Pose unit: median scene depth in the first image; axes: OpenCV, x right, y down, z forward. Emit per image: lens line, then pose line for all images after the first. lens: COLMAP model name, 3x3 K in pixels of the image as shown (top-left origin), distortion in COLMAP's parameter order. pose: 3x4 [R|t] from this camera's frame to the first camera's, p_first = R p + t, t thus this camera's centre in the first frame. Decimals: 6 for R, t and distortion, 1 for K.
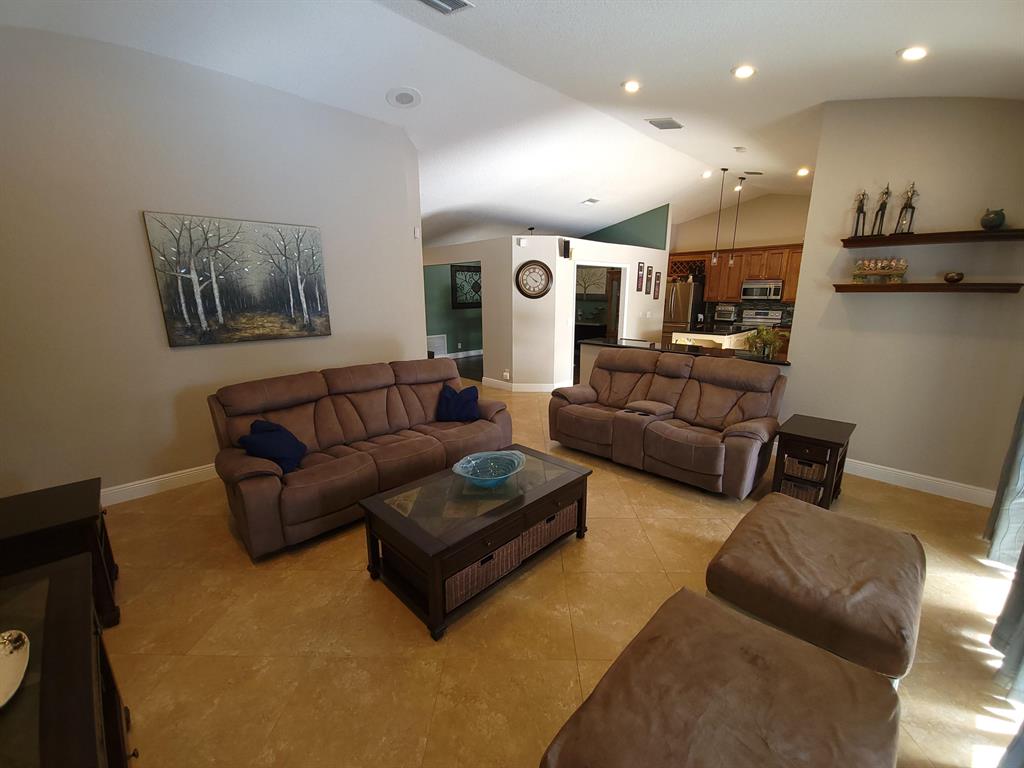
lens RADIAL K [[411.5, 0, 512.0], [0, 411.5, 384.0], [0, 0, 1]] dist [-0.000357, -0.000147]
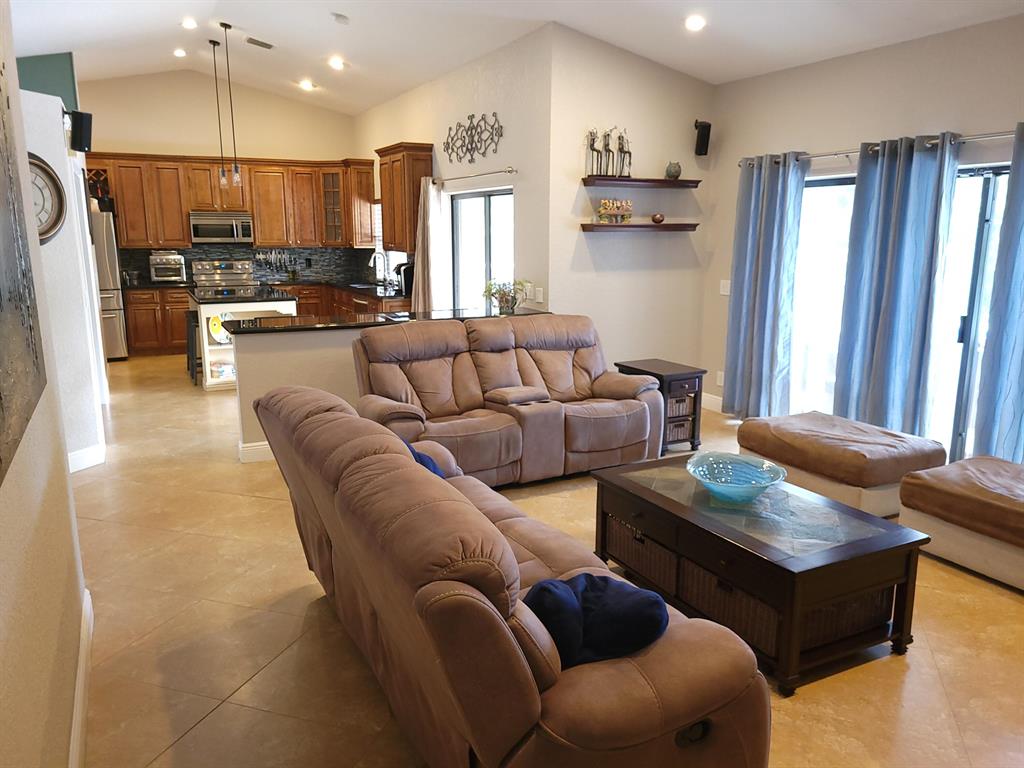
lens RADIAL K [[749.3, 0, 512.0], [0, 749.3, 384.0], [0, 0, 1]] dist [0.042832, -0.000044]
pose [[0.313253, -0.185922, 0.931292, -0.964600], [0.206111, 0.970584, 0.124438, -0.137562], [-0.927033, 0.152969, 0.342359, 0.638449]]
